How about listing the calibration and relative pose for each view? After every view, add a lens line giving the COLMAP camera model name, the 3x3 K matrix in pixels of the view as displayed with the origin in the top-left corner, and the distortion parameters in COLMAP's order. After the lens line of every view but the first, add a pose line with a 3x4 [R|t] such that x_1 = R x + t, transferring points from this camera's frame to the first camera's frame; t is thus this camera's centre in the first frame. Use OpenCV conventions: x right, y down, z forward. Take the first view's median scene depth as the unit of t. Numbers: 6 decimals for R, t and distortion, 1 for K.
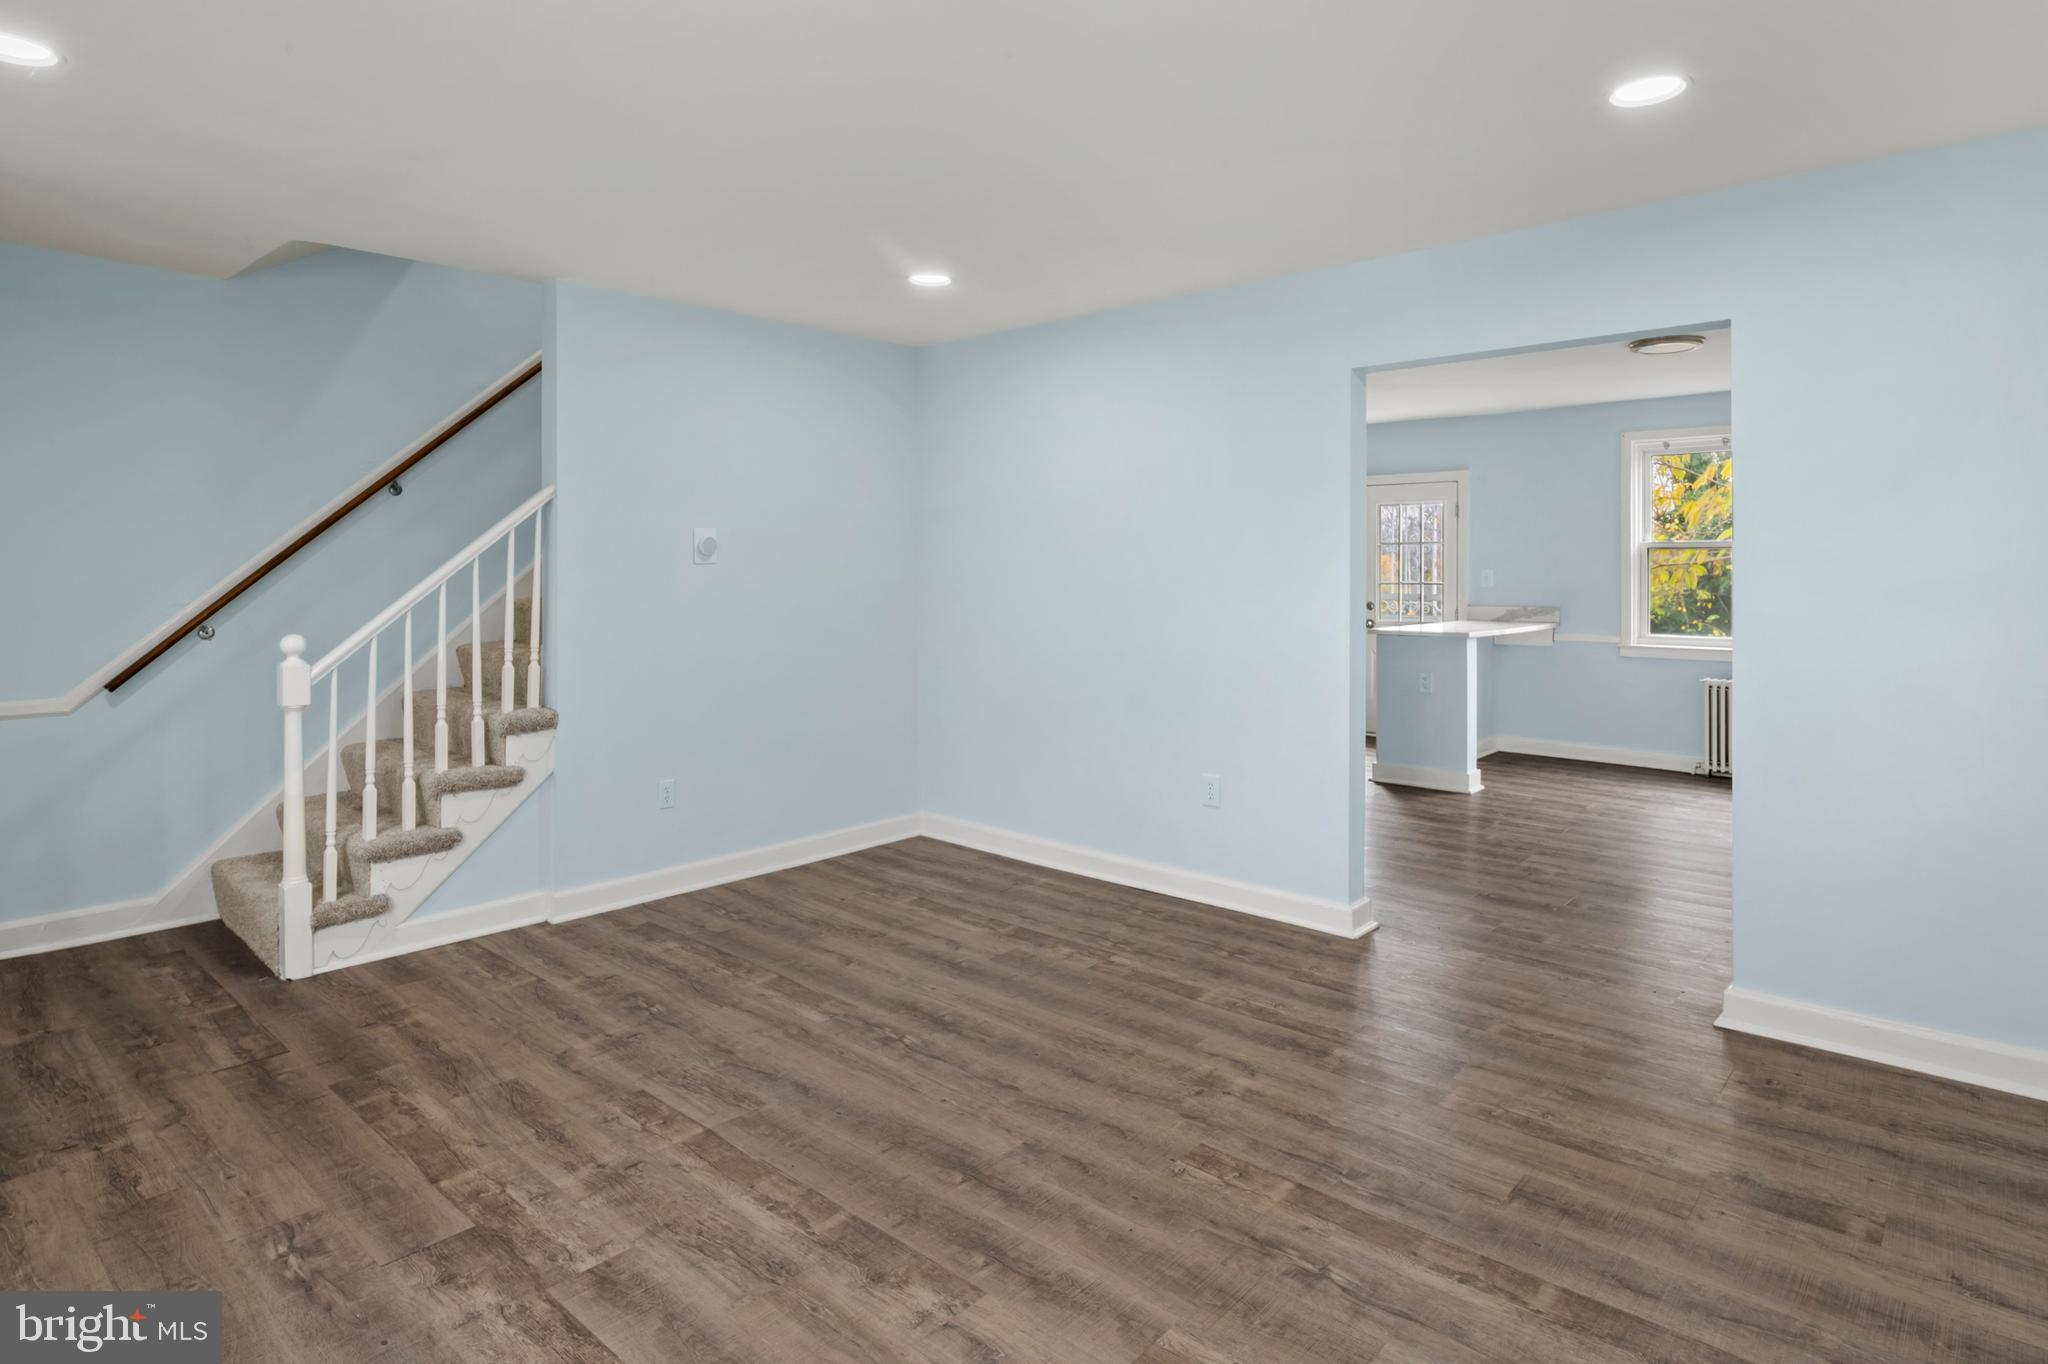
lens RADIAL K [[1113.1, 0, 1017.6], [0, 1113.1, 578.0], [0, 0, 1]] dist [0.001448, -0.007425]
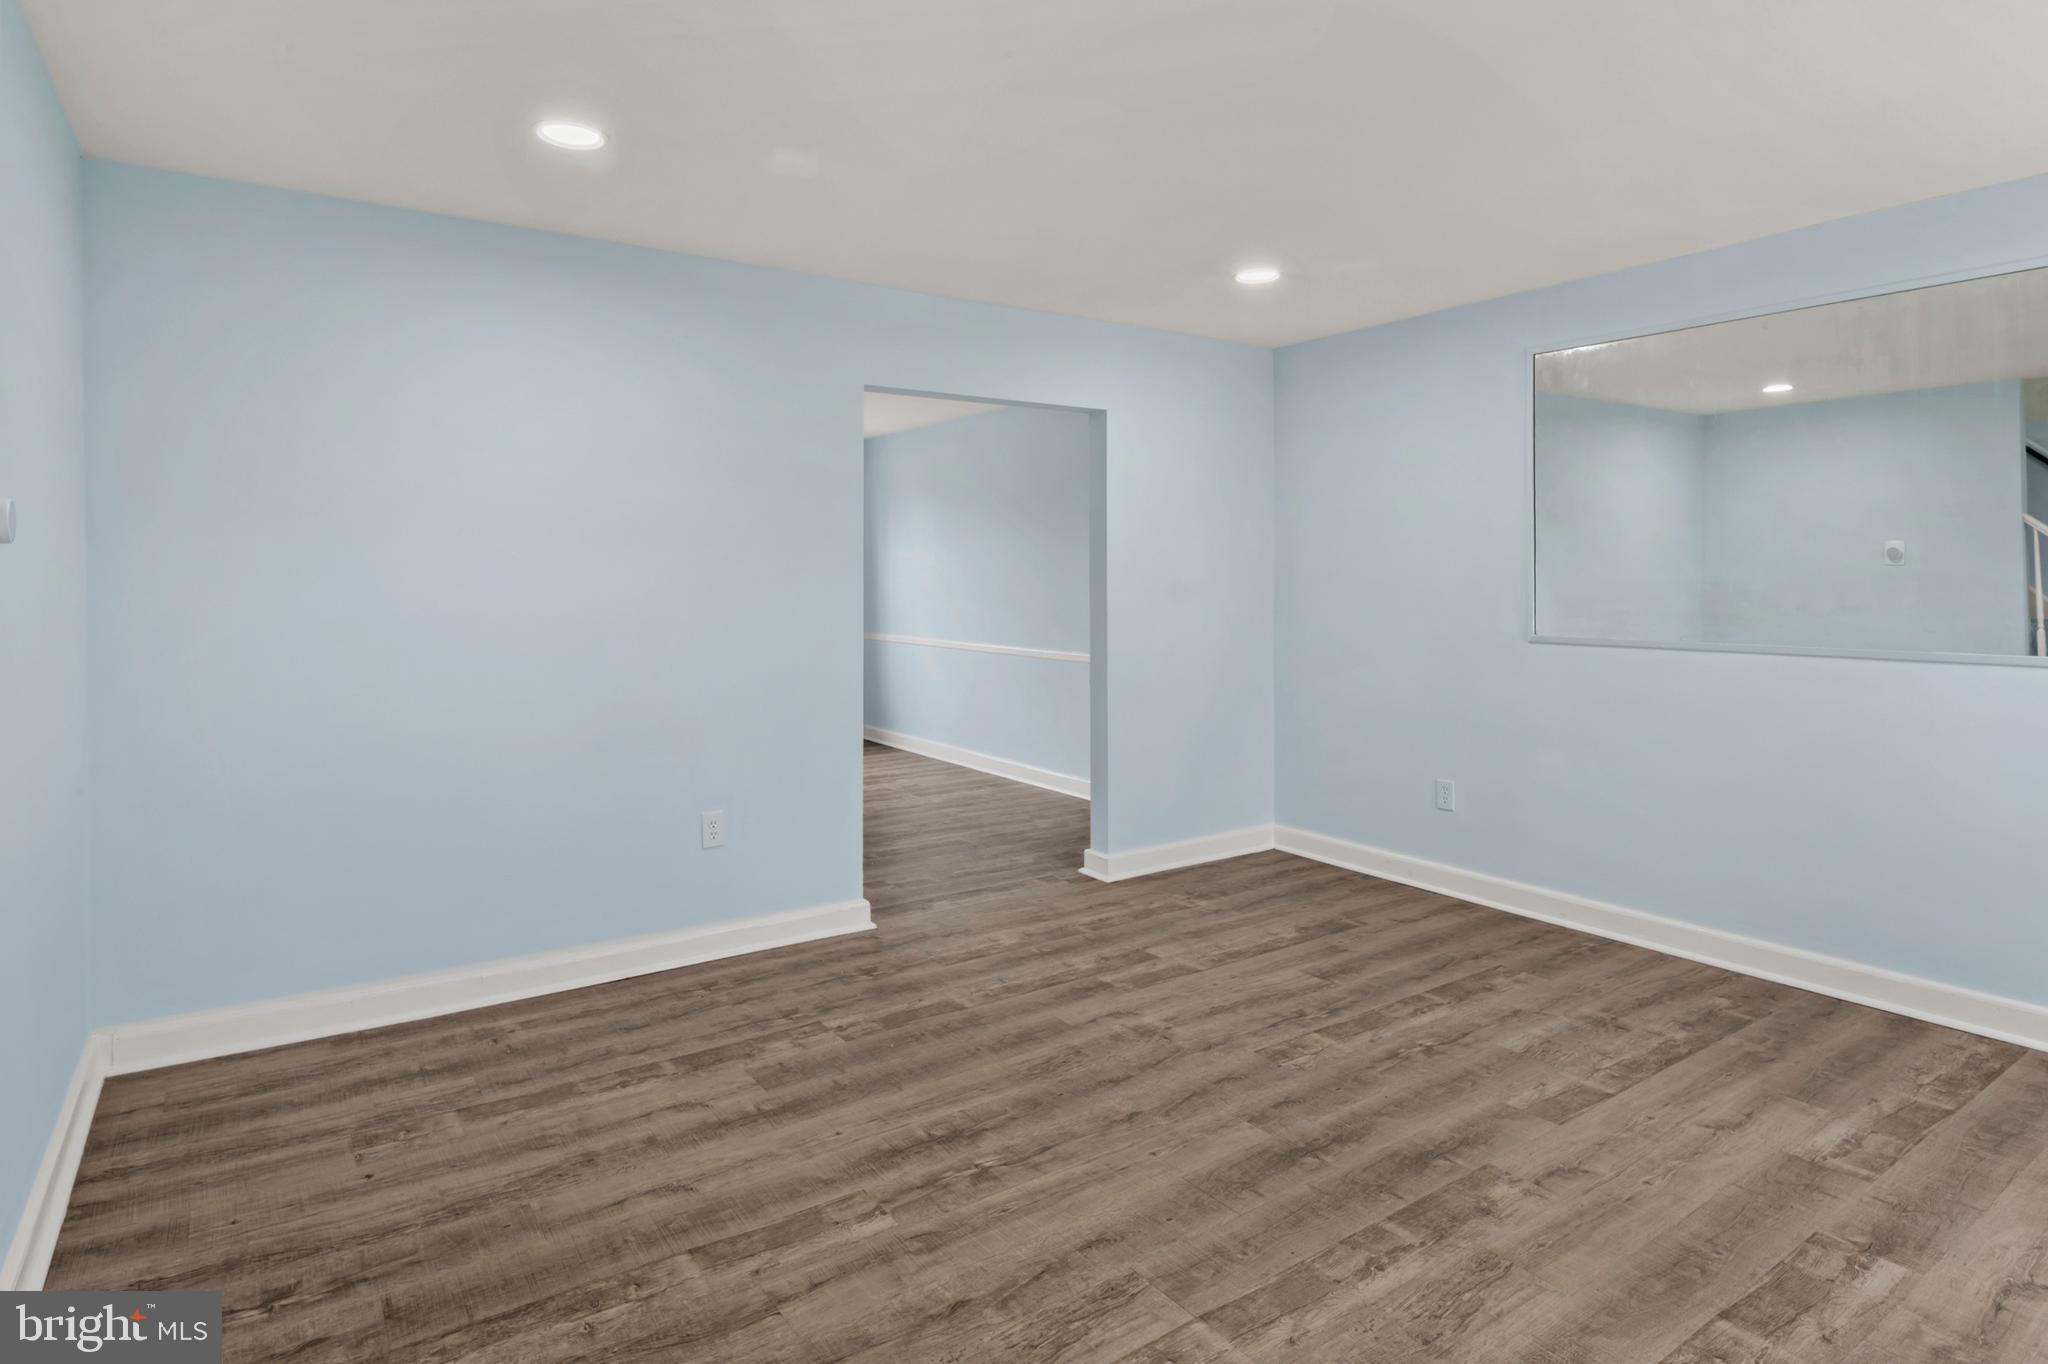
lens RADIAL K [[1113.1, 0, 1024.3], [0, 1113.1, 659.6], [0, 0, 1]] dist [0.001448, -0.007425]
pose [[0.225142, -0.072239, 0.971644, -0.984326], [0.007170, 0.997344, 0.072488, -0.002925], [-0.974300, -0.009354, 0.225061, 0.933193]]
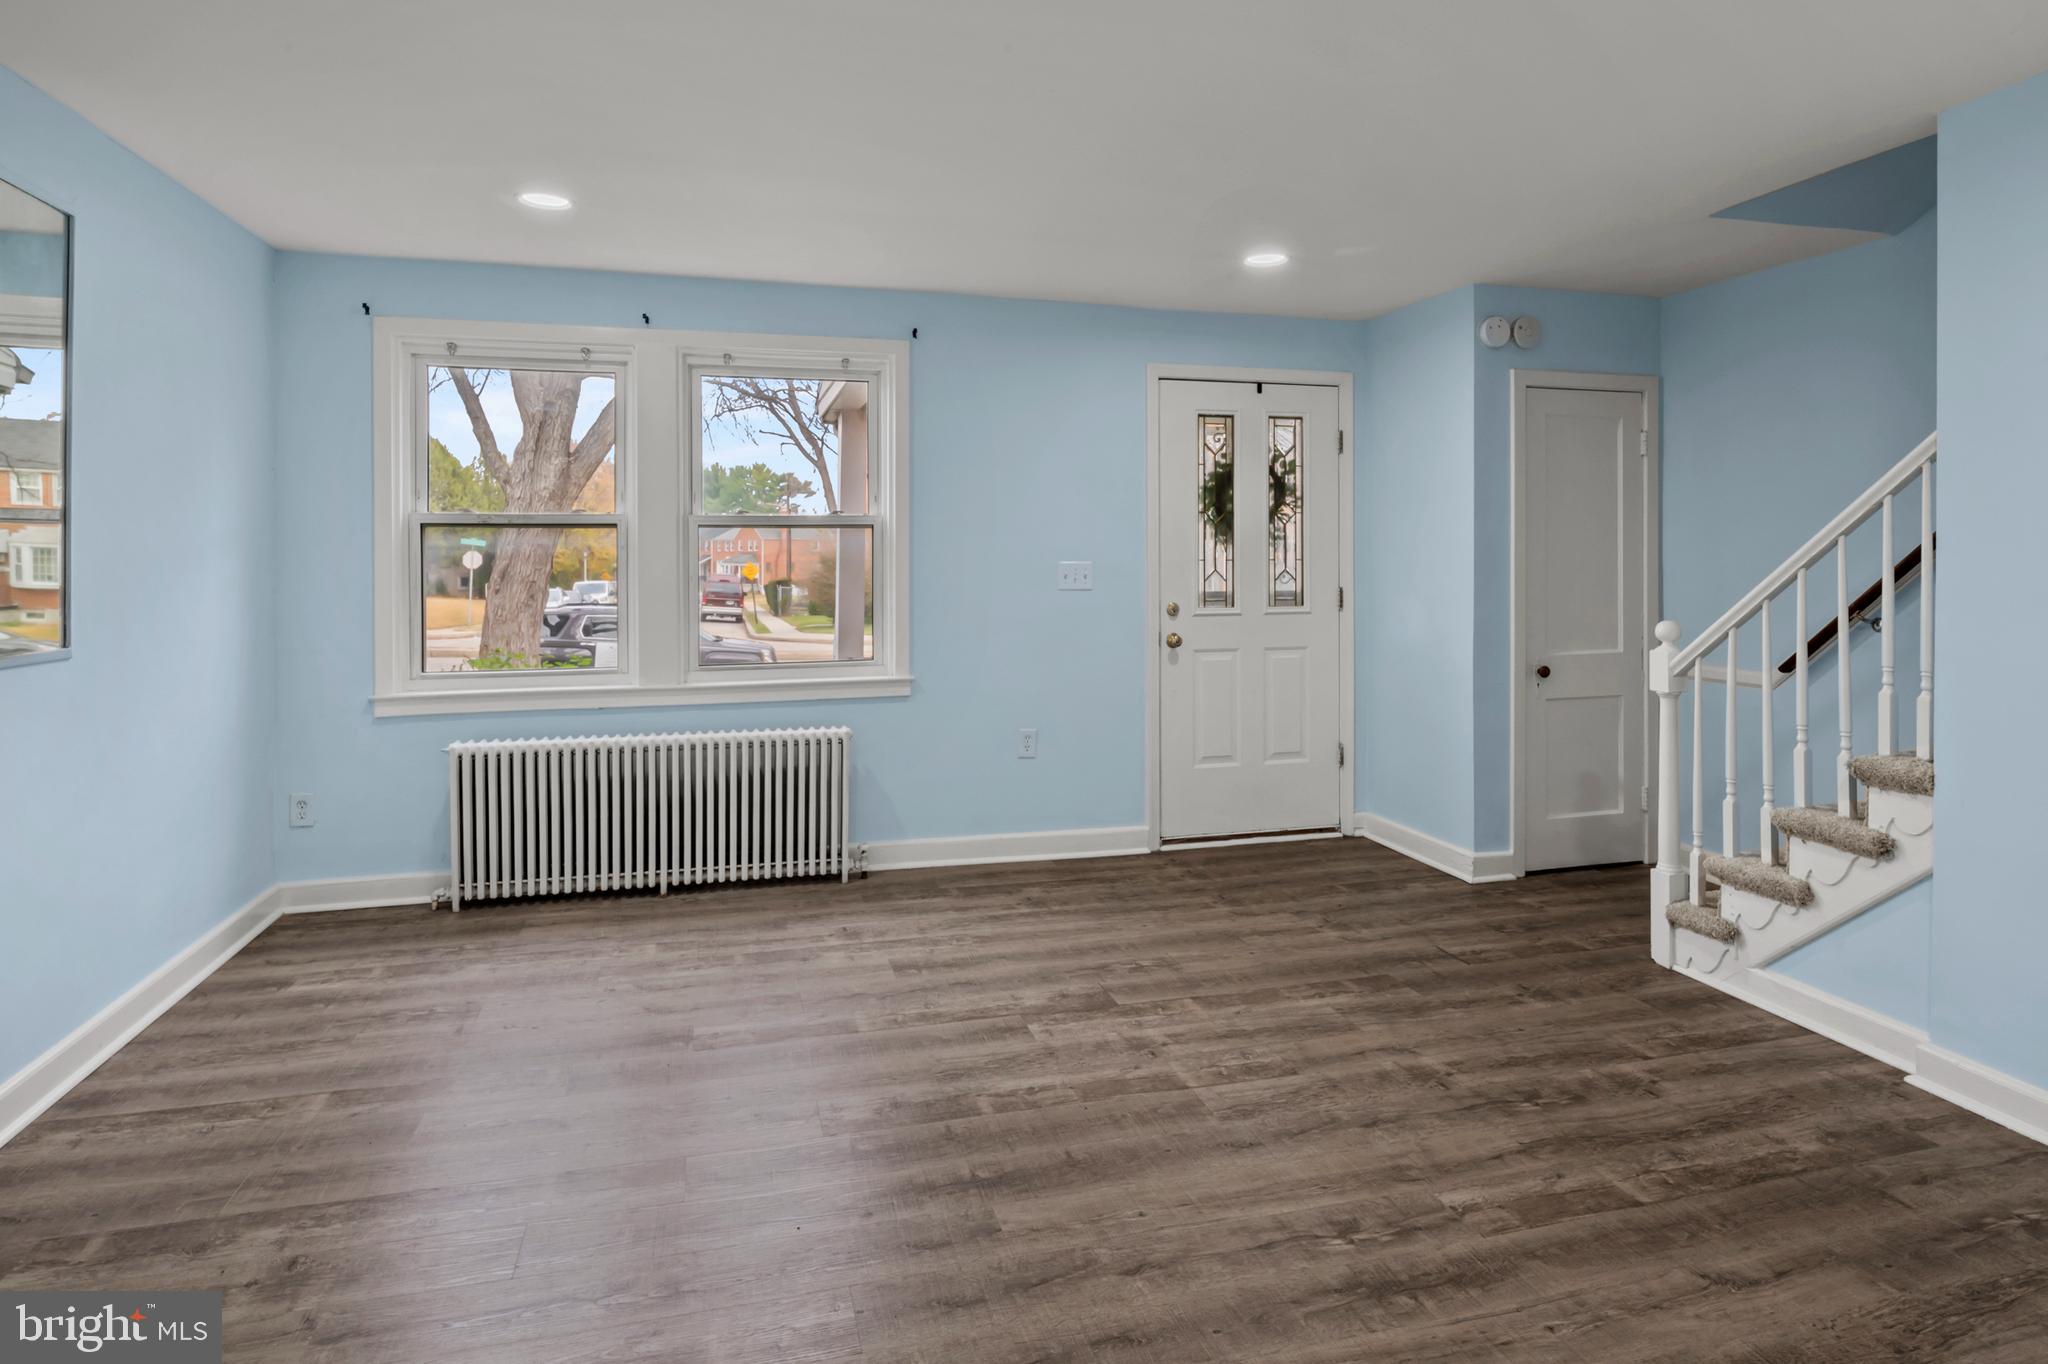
lens RADIAL K [[1113.1, 0, 1002.2], [0, 1113.1, 578.7], [0, 0, 1]] dist [0.001448, -0.007425]
pose [[-0.556271, 0.016568, -0.830836, 0.674163], [-0.004789, 0.999721, 0.023143, -0.008961], [0.830987, 0.016852, -0.556036, 1.404322]]
